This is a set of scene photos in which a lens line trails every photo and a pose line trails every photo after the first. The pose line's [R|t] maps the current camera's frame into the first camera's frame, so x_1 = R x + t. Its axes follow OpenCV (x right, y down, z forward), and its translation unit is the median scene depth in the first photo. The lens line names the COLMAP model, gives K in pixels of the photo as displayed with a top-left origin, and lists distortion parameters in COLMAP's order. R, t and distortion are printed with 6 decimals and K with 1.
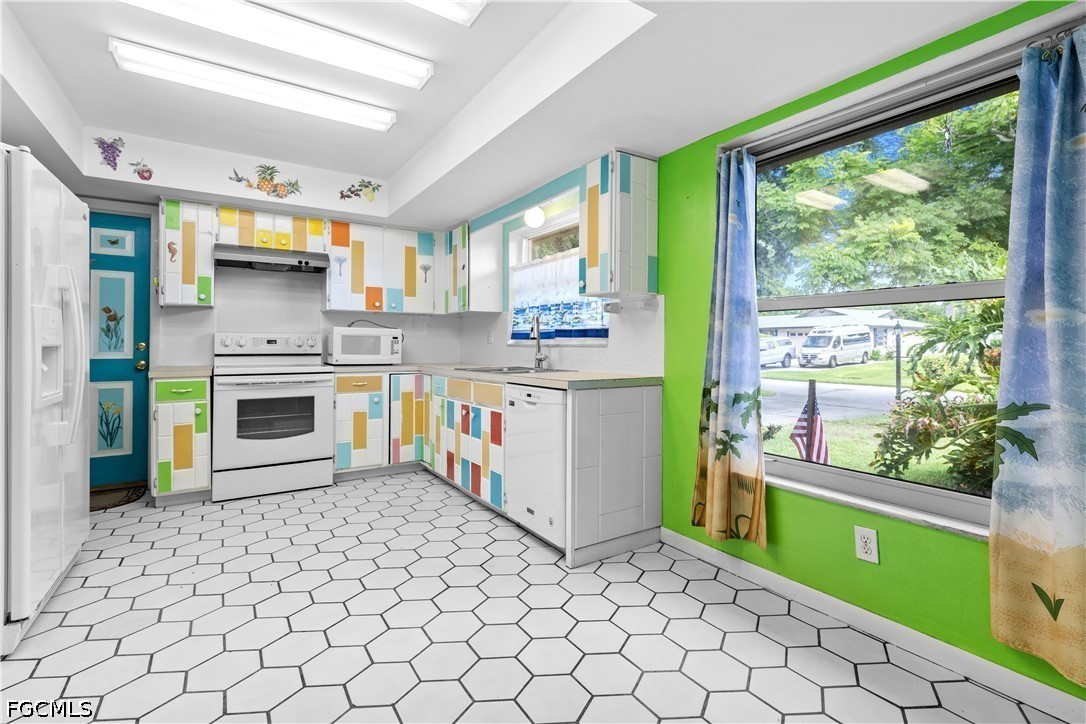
lens RADIAL K [[497.6, 0, 547.3], [0, 497.6, 342.6], [0, 0, 1]] dist [0.000442, -0.000052]
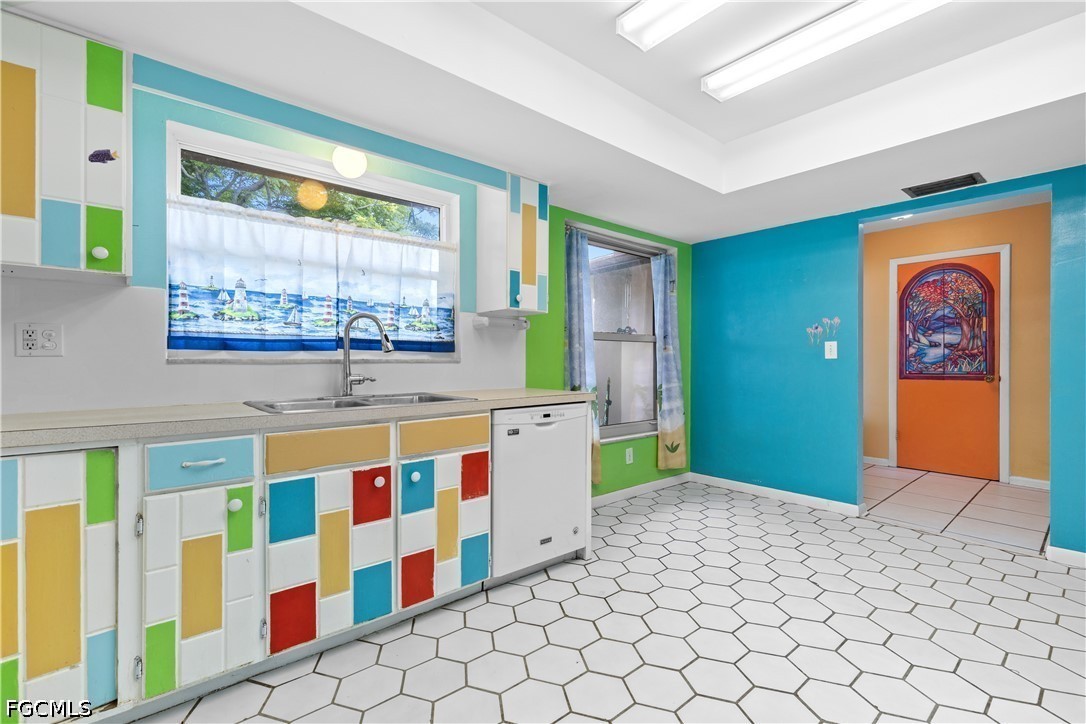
lens RADIAL K [[485.7, 0, 556.2], [0, 485.7, 365.0], [0, 0, 1]] dist [-0.000742, 0.000013]
pose [[-0.144177, -0.009082, 0.989510, -0.826784], [-0.005297, 0.999951, 0.008406, 0.004756], [-0.989538, -0.004030, -0.144218, 0.996352]]
